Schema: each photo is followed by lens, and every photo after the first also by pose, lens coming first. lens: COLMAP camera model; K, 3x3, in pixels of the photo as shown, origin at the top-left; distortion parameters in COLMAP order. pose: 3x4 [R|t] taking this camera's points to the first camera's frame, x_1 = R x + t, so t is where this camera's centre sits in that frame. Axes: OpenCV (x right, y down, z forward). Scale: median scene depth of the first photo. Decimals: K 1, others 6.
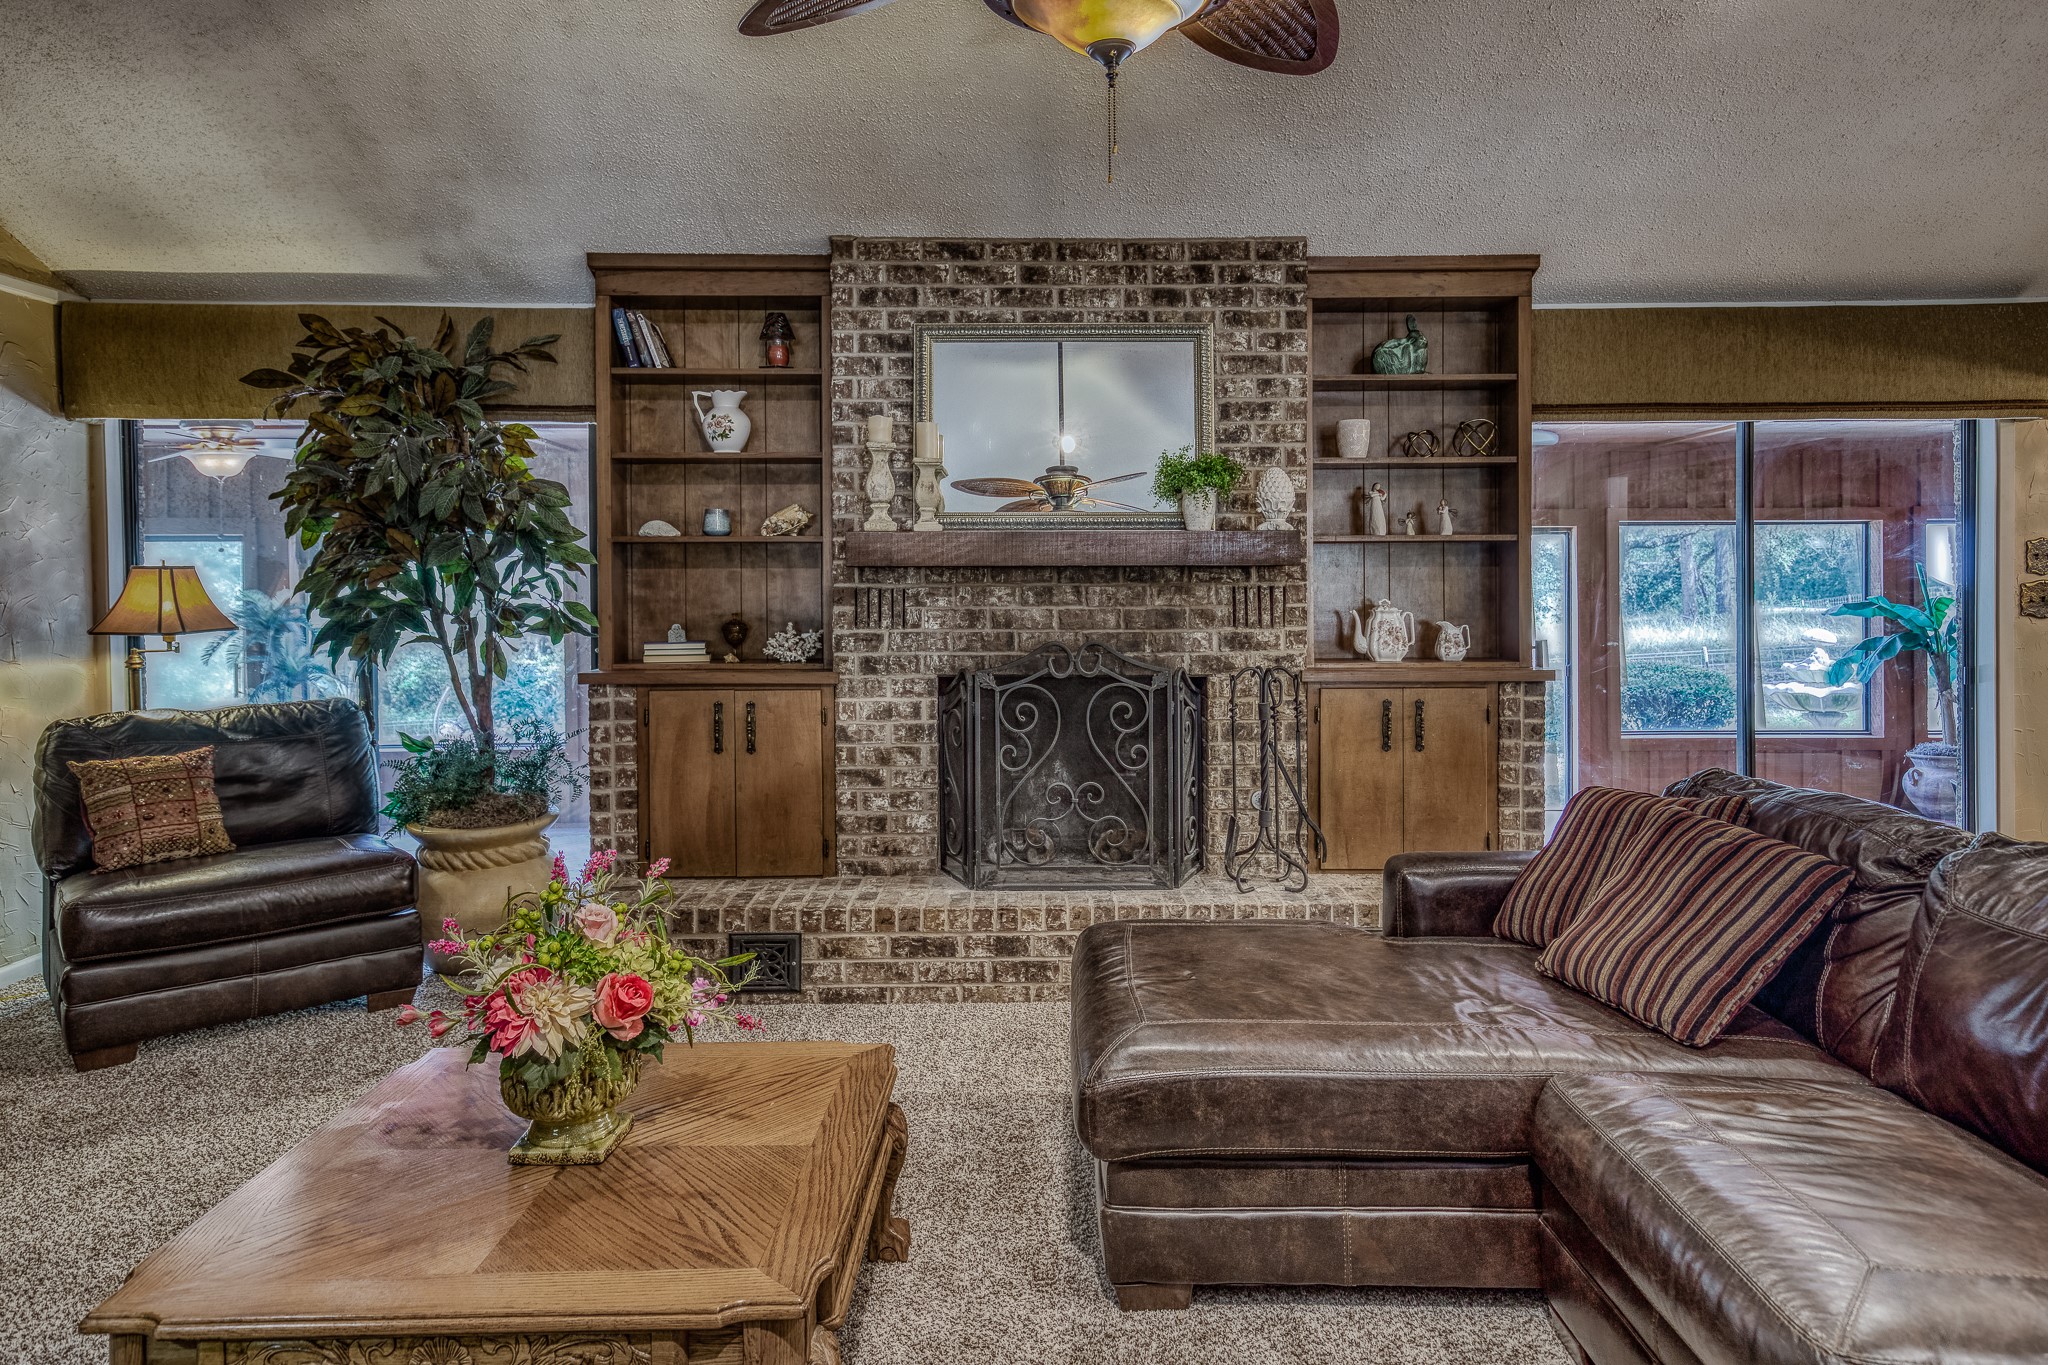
lens RADIAL K [[1308.4, 0, 1068.7], [0, 1308.4, 618.1], [0, 0, 1]] dist [0.035551, -0.001625]
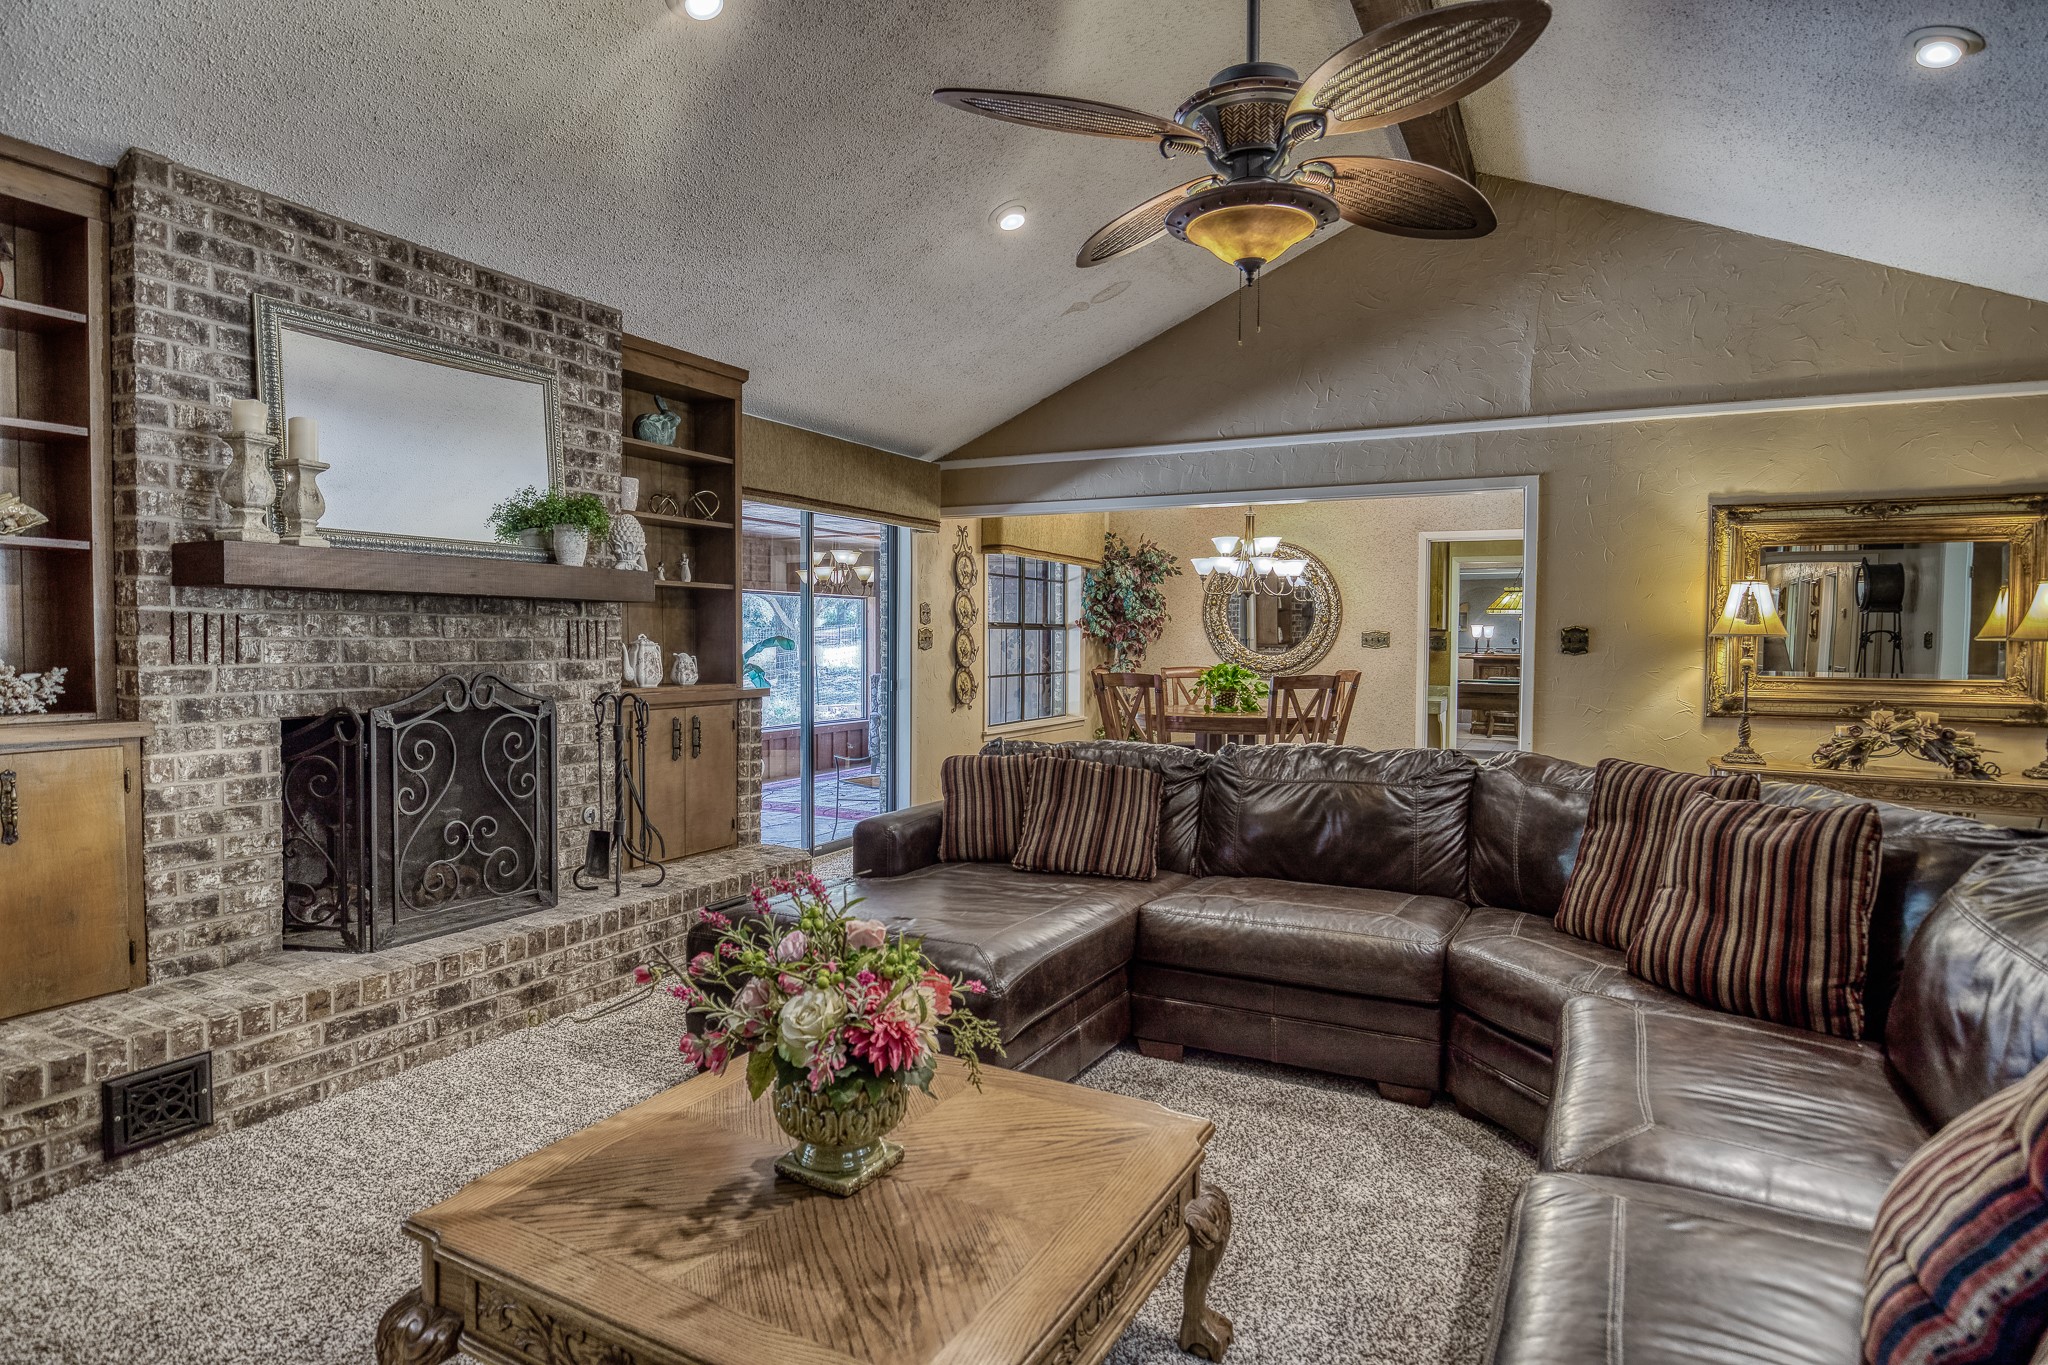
lens RADIAL K [[1105.2, 0, 1025.8], [0, 1105.2, 697.1], [0, 0, 1]] dist [-0.000408, -0.000362]
pose [[0.484733, -0.040496, 0.873724, -0.493814], [0.015222, 0.999167, 0.037866, 0.010384], [-0.874530, -0.005055, 0.484945, 0.234077]]
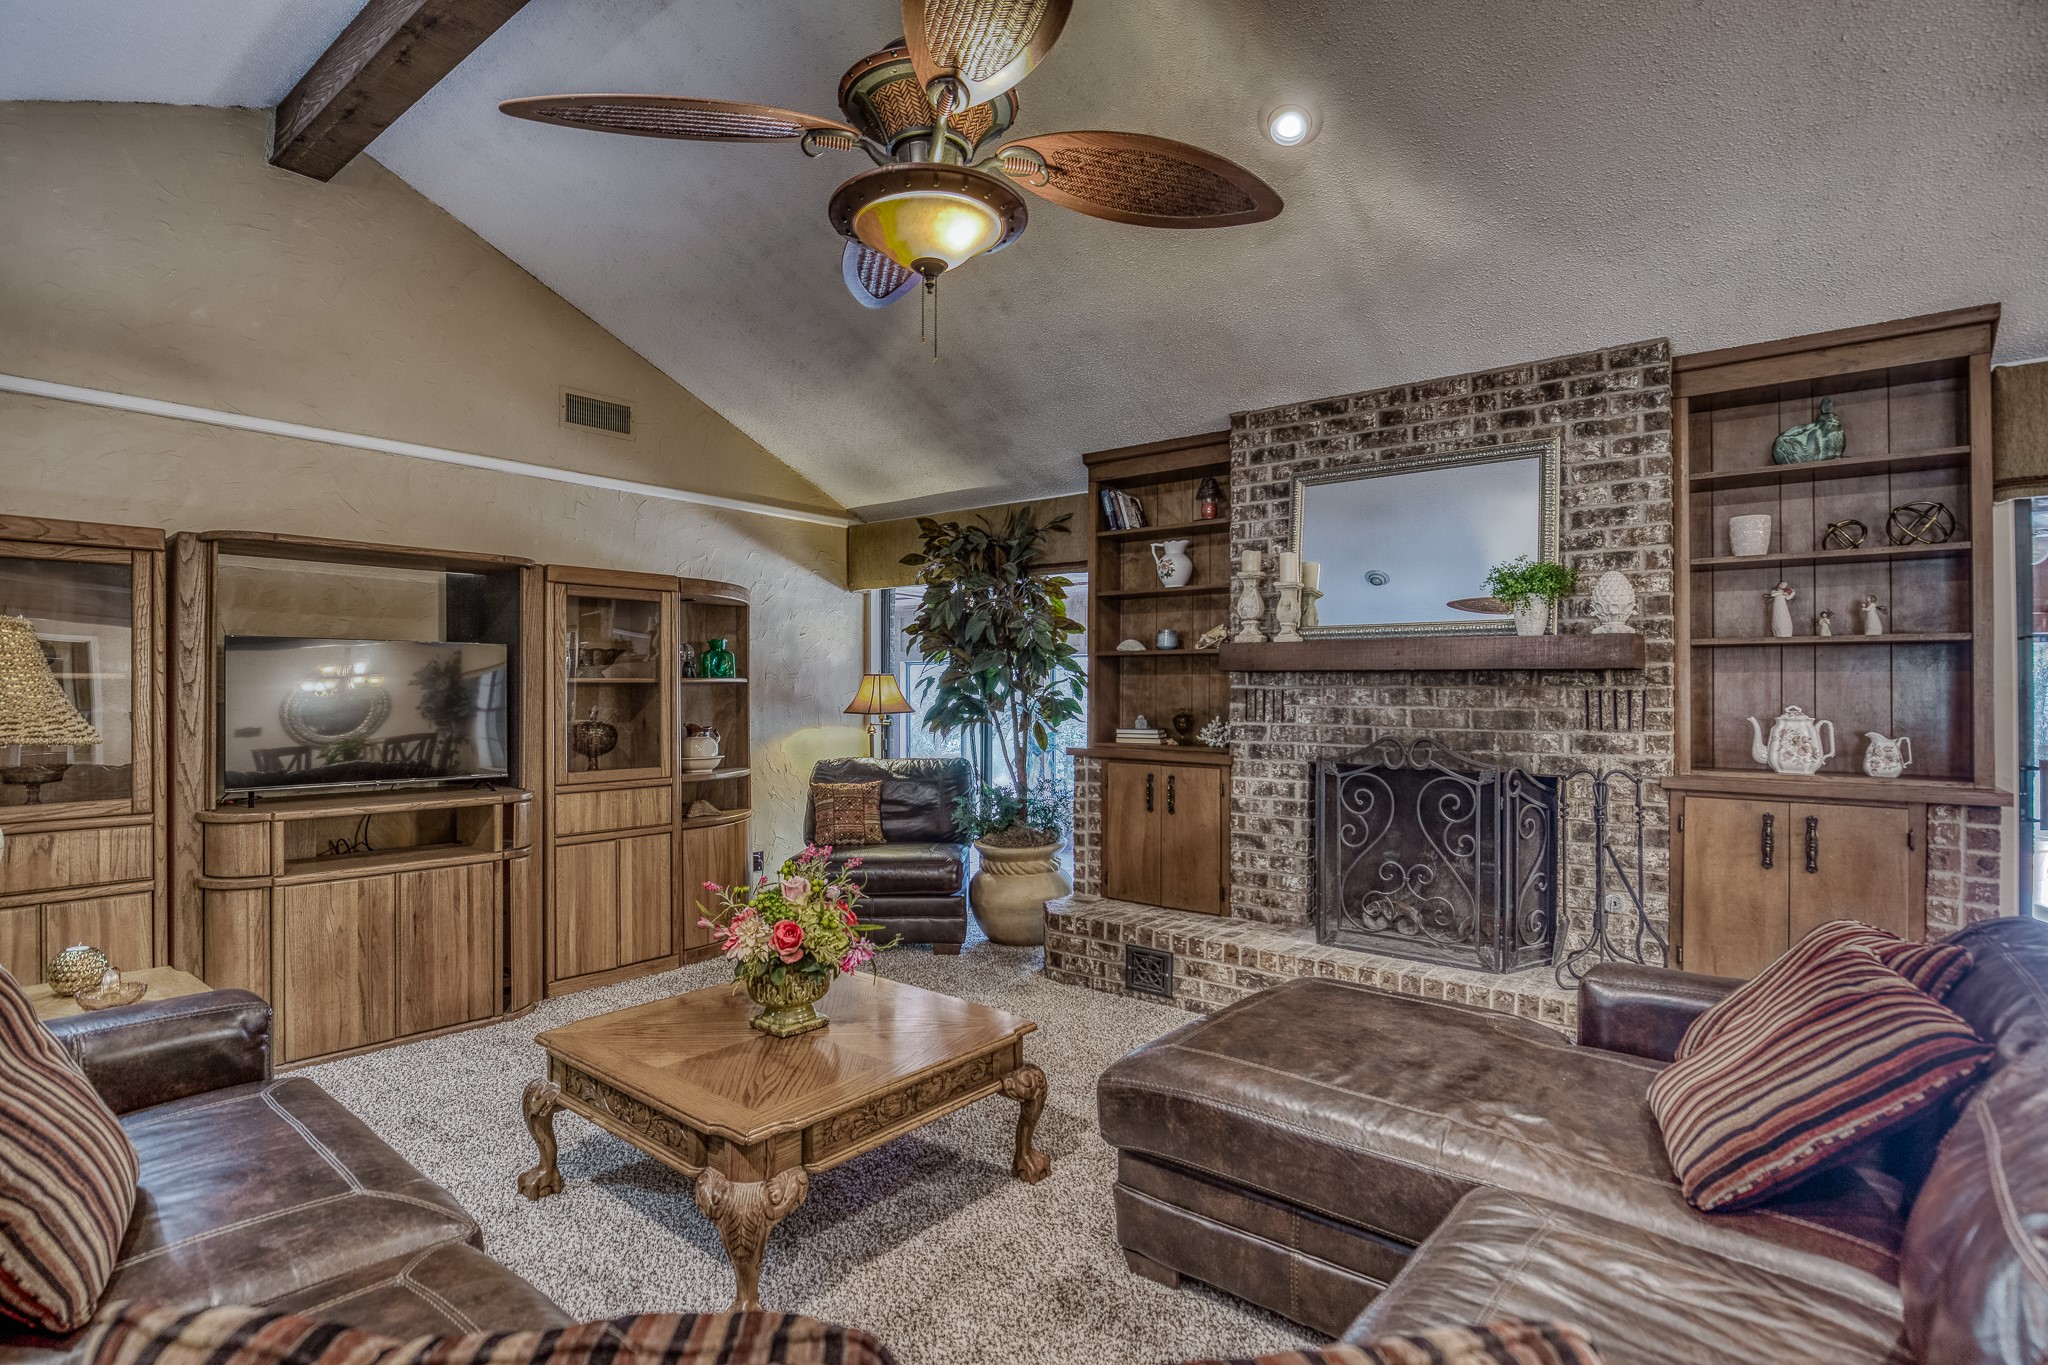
lens RADIAL K [[1027.0, 0, 1021.5], [0, 1027.0, 704.4], [0, 0, 1]] dist [-0.024226, 0.001999]
pose [[0.765246, 0.015740, -0.643546, 0.304546], [-0.029046, 0.999527, -0.010092, 0.007890], [0.643083, 0.026415, 0.765341, 0.110862]]
